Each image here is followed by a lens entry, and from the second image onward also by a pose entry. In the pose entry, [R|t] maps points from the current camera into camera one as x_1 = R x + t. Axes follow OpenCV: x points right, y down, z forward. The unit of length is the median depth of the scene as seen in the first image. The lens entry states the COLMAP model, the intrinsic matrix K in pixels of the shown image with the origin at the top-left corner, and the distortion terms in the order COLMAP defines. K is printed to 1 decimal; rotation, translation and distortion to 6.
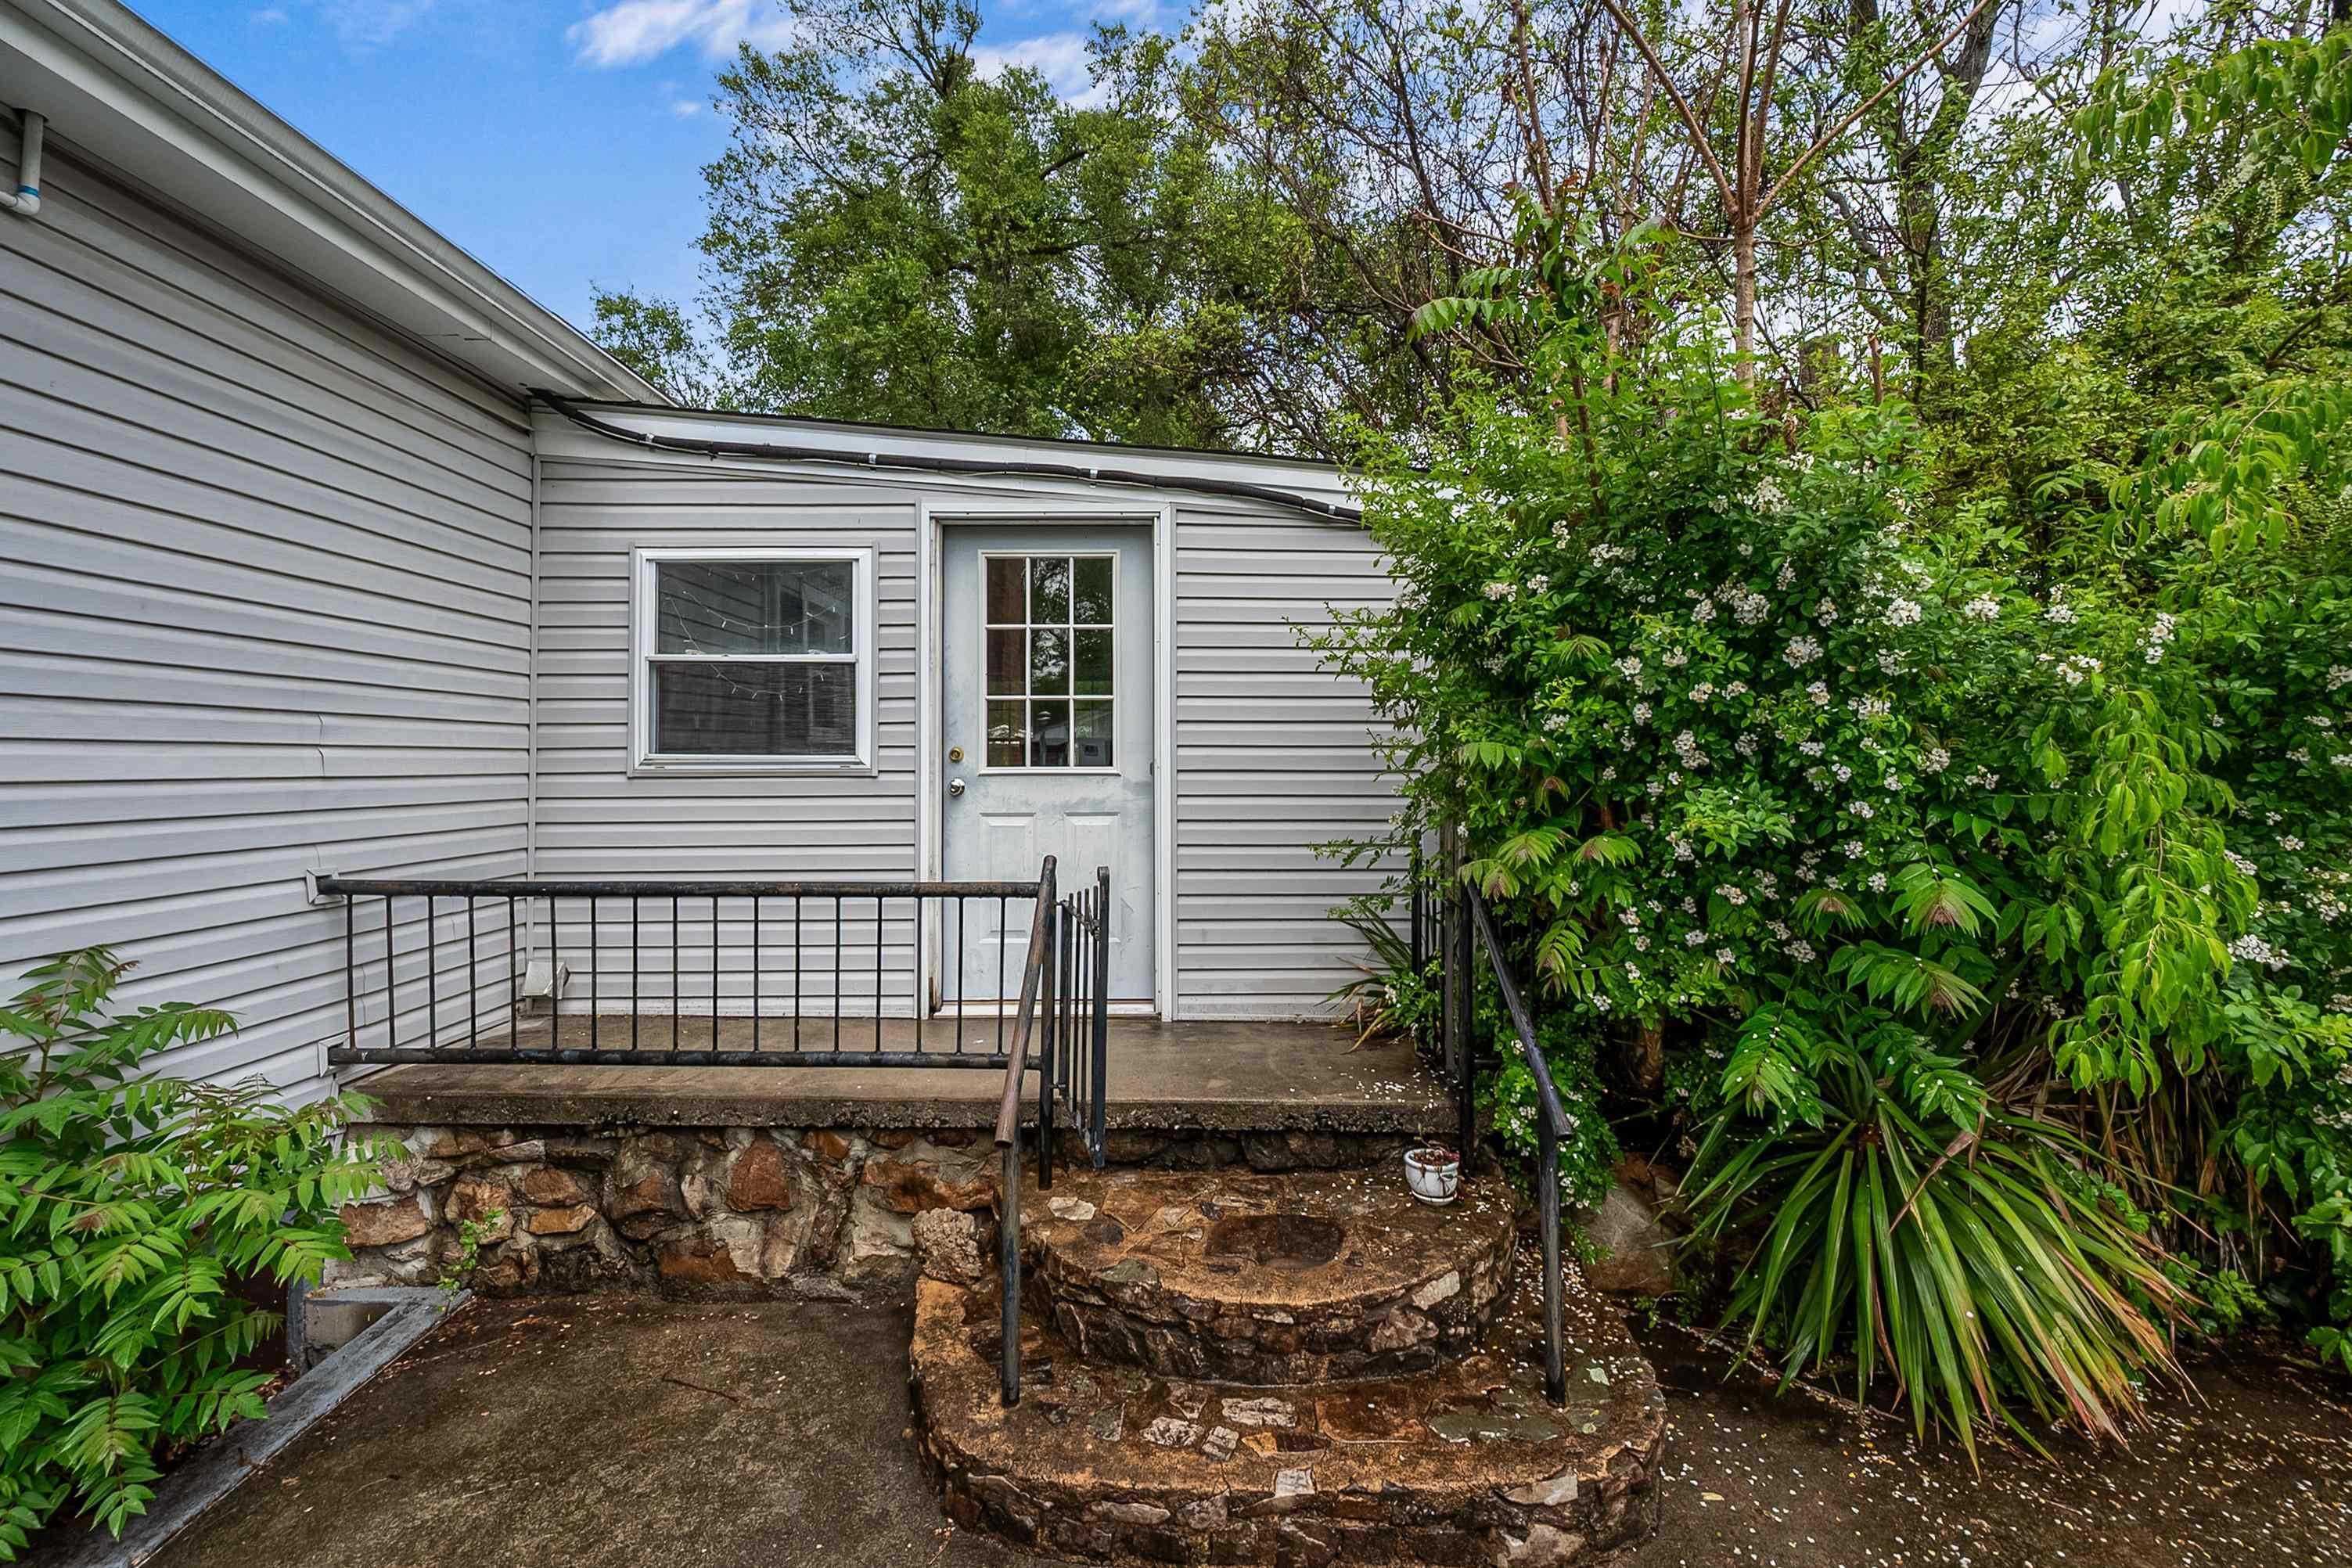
lens RADIAL K [[950.2, 0, 1176.0], [0, 950.2, 784.0], [0, 0, 1]] dist [-0.001134, -0.000101]
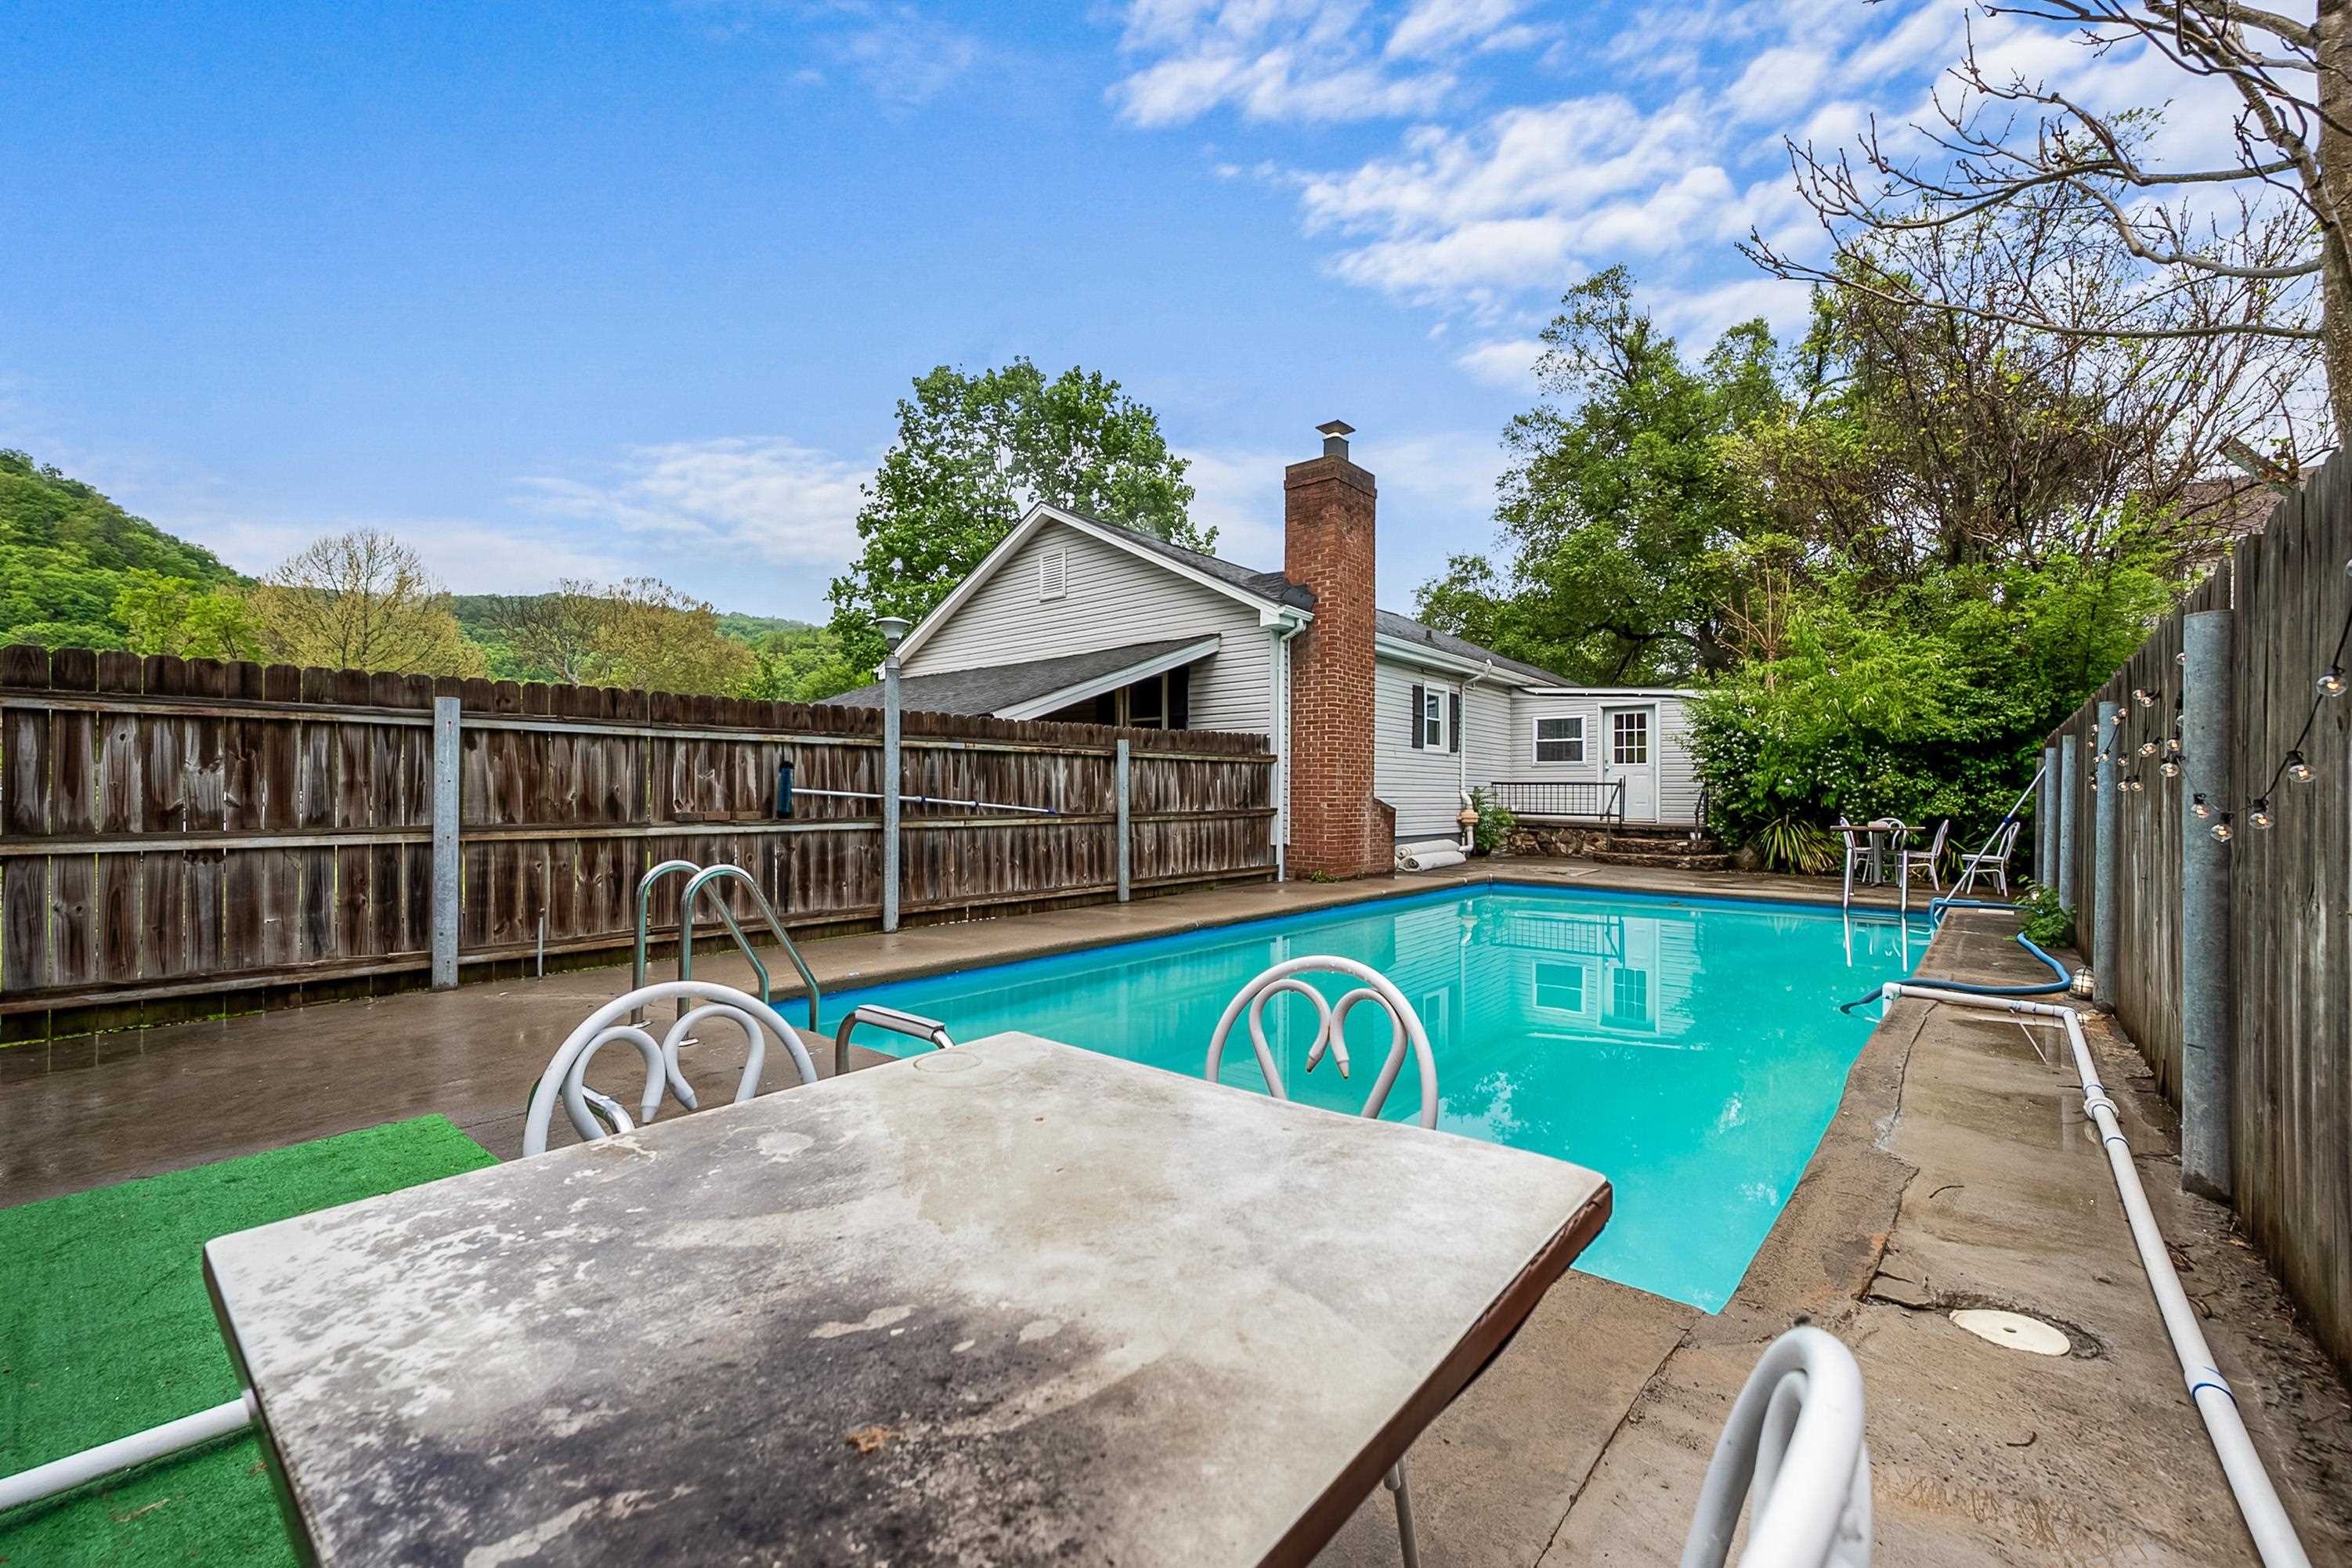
lens RADIAL K [[950.2, 0, 1176.0], [0, 950.2, 784.0], [0, 0, 1]] dist [-0.001134, -0.000101]
pose [[0.762255, -0.005703, -0.647252, 1.084663], [-0.012978, 0.999626, -0.024091, 0.207598], [0.647147, 0.026764, 0.761895, -3.599980]]
